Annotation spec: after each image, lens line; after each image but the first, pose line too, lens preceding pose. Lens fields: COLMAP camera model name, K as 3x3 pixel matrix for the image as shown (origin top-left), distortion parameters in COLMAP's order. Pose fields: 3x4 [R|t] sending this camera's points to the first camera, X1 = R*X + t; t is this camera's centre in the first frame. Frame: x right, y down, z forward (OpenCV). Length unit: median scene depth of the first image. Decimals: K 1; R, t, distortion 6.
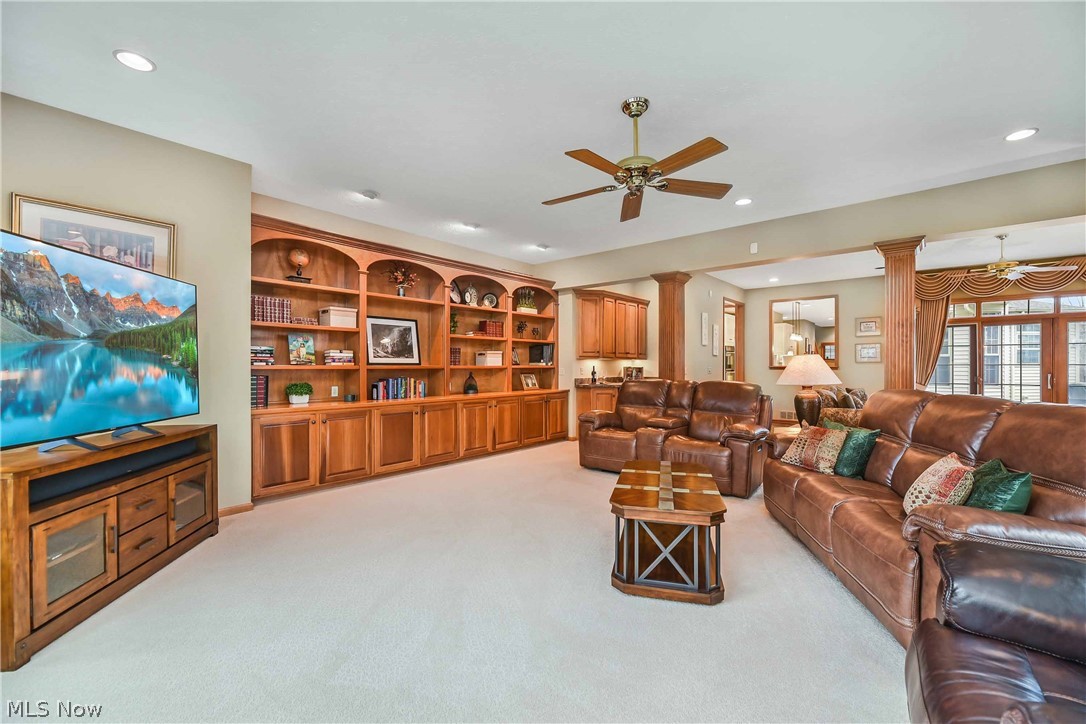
lens RADIAL K [[449.6, 0, 545.7], [0, 449.6, 364.0], [0, 0, 1]] dist [-0.001152, -0.000186]
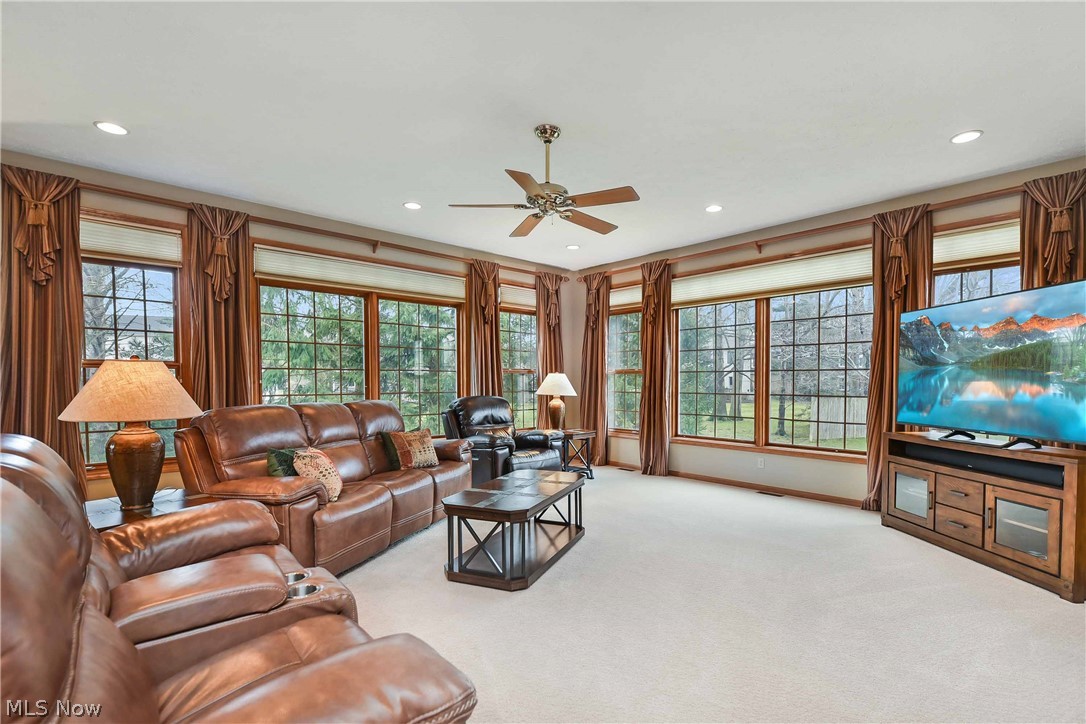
lens RADIAL K [[482.6, 0, 505.5], [0, 482.6, 381.8], [0, 0, 1]] dist [-0.000127, -0.000007]
pose [[-0.988688, -0.001412, 0.149980, 0.137930], [-0.002192, 0.999985, -0.005035, 0.009151], [-0.149971, -0.005307, -0.988676, 2.458673]]
